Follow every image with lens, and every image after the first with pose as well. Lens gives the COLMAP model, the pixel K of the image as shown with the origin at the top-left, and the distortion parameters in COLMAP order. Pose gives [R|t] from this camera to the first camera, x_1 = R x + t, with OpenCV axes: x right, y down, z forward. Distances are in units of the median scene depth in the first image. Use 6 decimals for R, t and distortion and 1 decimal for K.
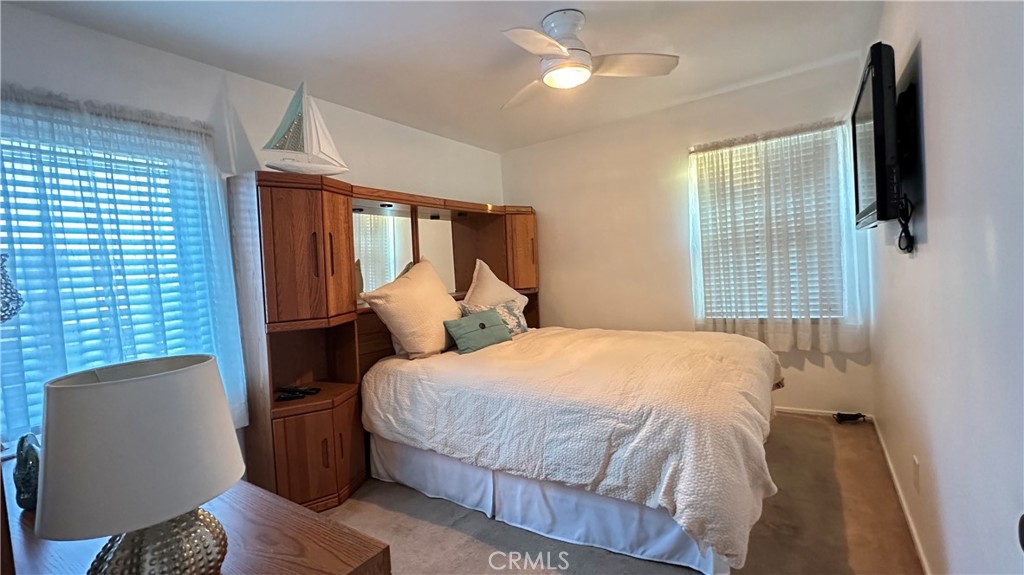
lens RADIAL K [[451.5, 0, 512.0], [0, 451.5, 287.5], [0, 0, 1]] dist [0.000104, 0.000004]
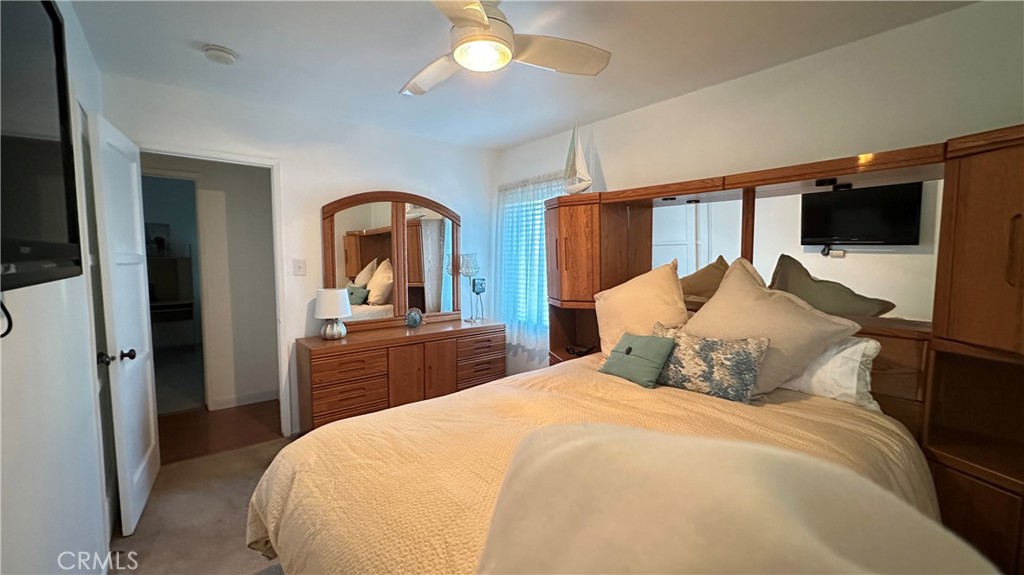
lens RADIAL K [[411.9, 0, 512.0], [0, 411.9, 287.5], [0, 0, 1]] dist [-0.001829, -0.000007]
pose [[-0.290021, 0.144513, -0.946046, 0.618350], [-0.009522, 0.988049, 0.153848, -0.124967], [0.956973, 0.053628, -0.285179, 0.923538]]
